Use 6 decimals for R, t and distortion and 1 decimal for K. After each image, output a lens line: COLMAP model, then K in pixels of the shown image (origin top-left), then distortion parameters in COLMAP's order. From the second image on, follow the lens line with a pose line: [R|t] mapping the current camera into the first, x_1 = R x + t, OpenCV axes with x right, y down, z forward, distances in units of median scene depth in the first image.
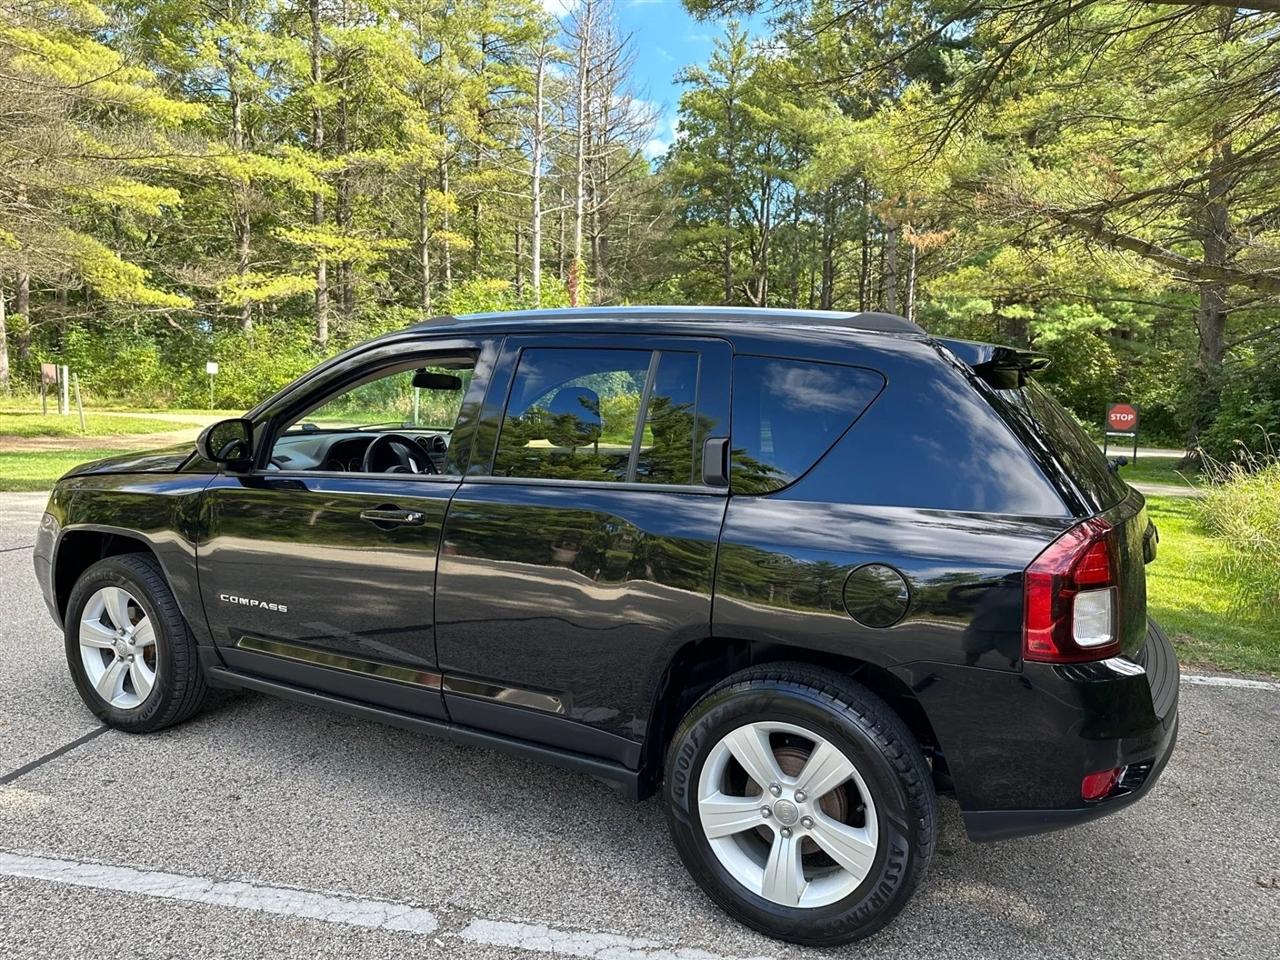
lens RADIAL K [[909.5, 0, 635.6], [0, 909.5, 488.3], [0, 0, 1]] dist [0.037842, -0.044909]
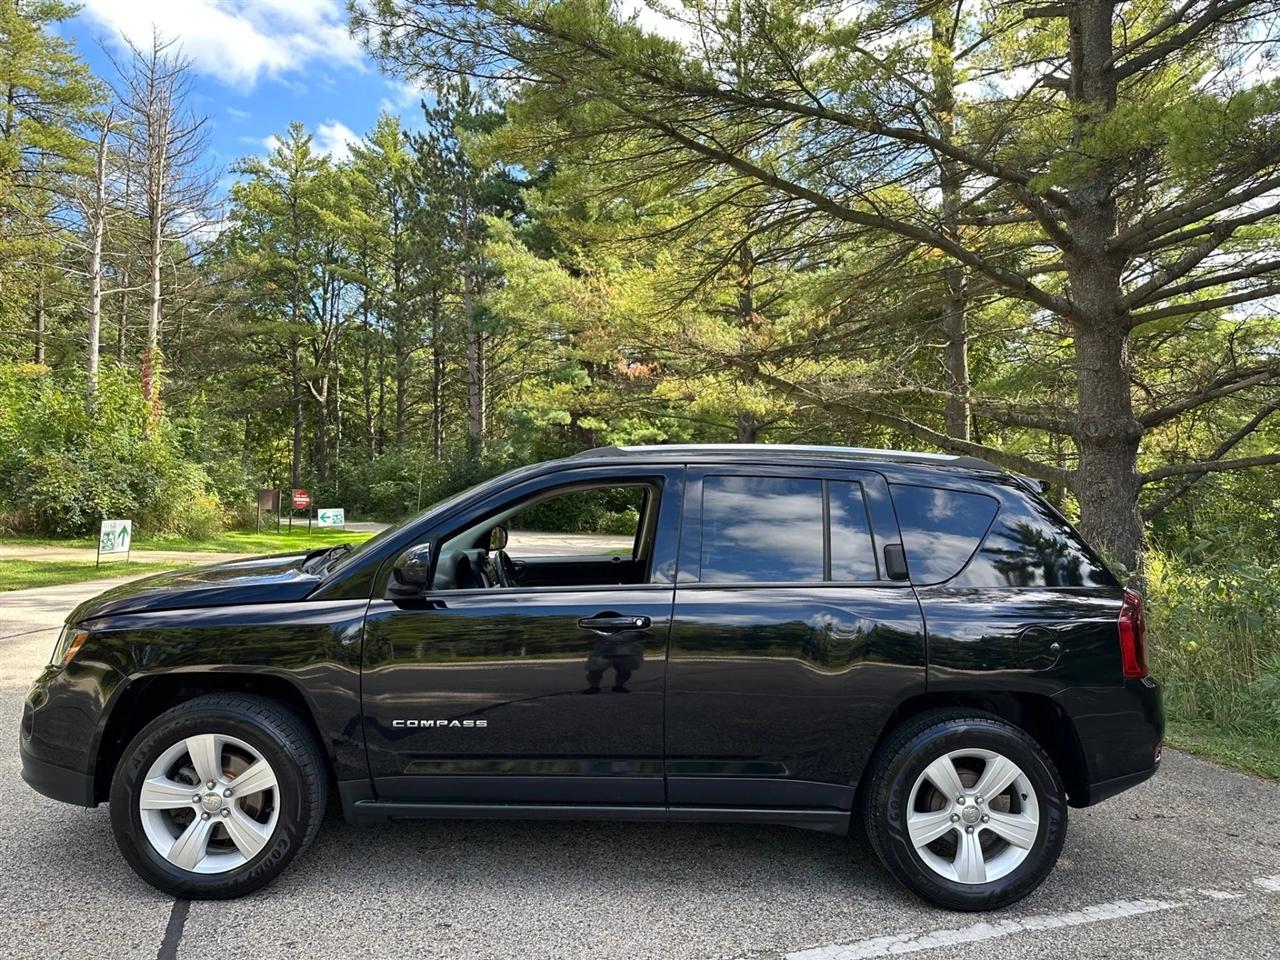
lens RADIAL K [[909.5, 0, 645.1], [0, 909.5, 476.1], [0, 0, 1]] dist [0.037842, -0.044909]
pose [[0.869817, 0.006156, 0.493335, -0.627209], [0.053209, 0.992920, -0.106205, -0.024392], [-0.490496, 0.118629, 0.863331, -0.017164]]
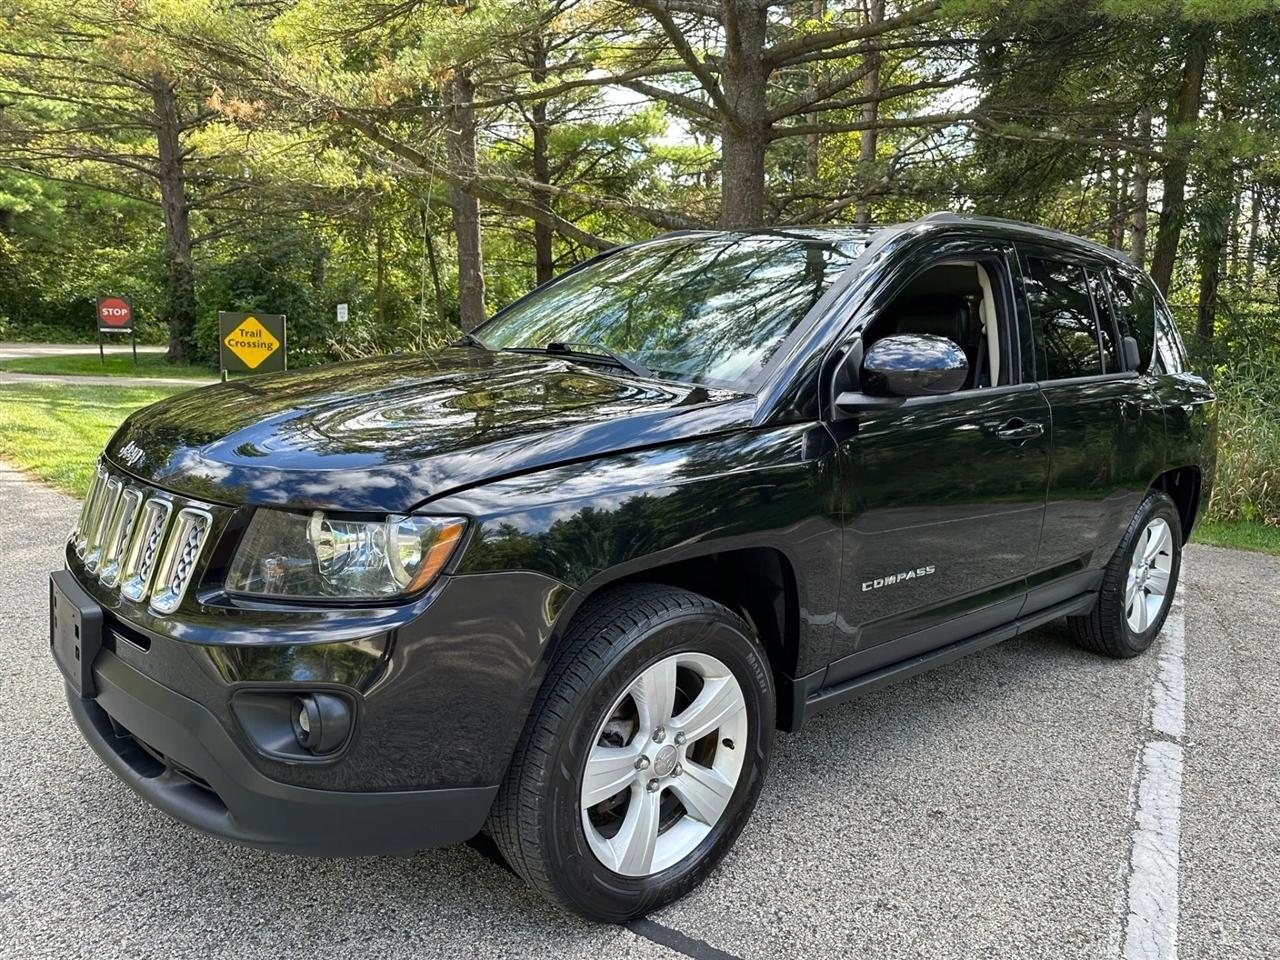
lens RADIAL K [[909.5, 0, 657.3], [0, 909.5, 487.5], [0, 0, 1]] dist [0.037842, -0.044909]
pose [[0.345700, -0.178006, 0.921306, -1.018058], [0.072518, 0.983973, 0.162904, -0.074311], [-0.935539, 0.010495, 0.353068, 0.797309]]
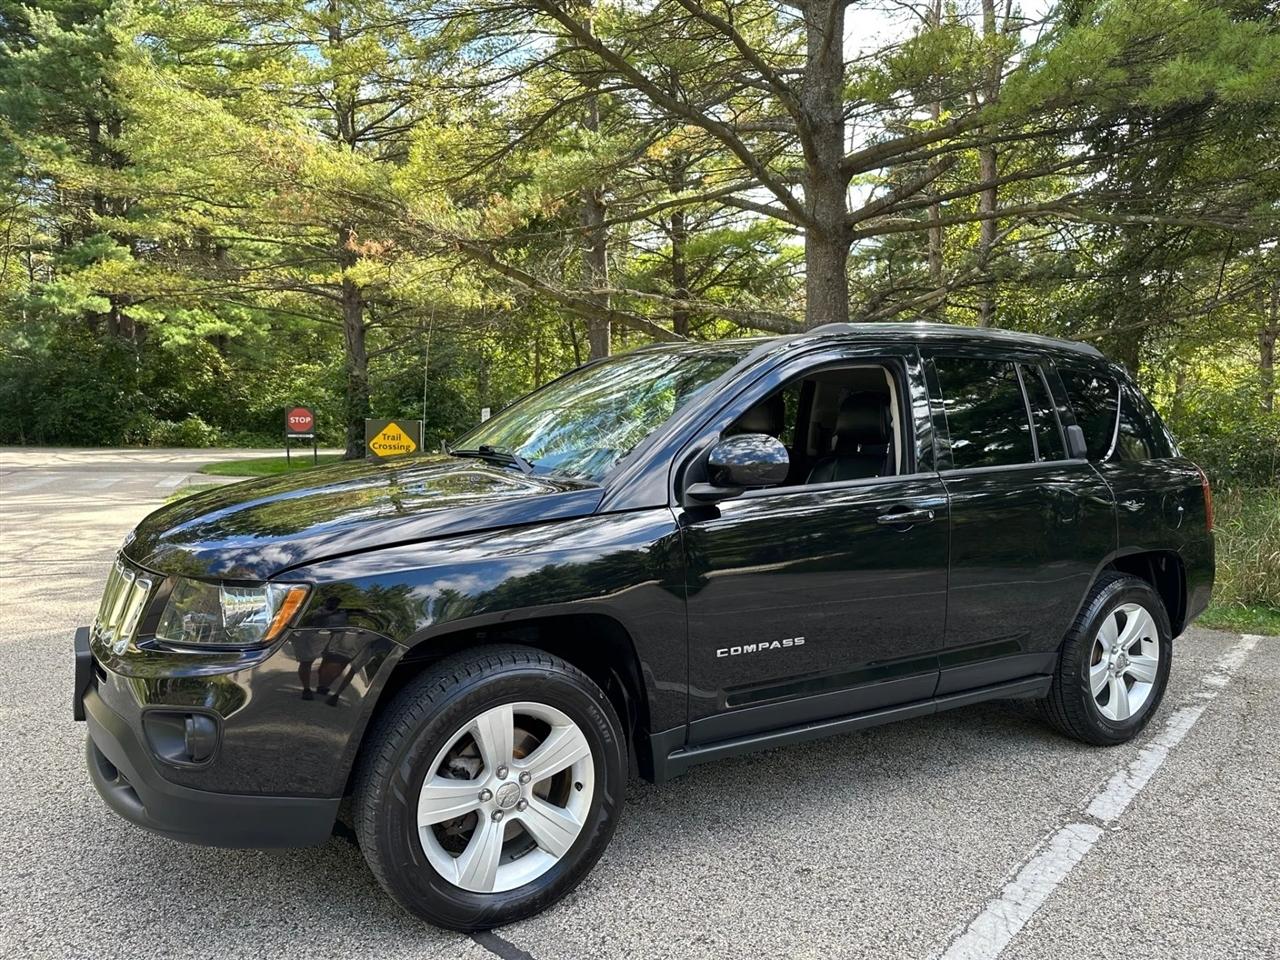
lens RADIAL K [[909.5, 0, 646.7], [0, 909.5, 489.1], [0, 0, 1]] dist [0.037842, -0.044909]
pose [[0.516046, -0.092438, 0.851558, -1.025192], [0.096601, 0.994098, 0.049371, -0.063235], [-0.851096, 0.056783, 0.521930, 0.556882]]
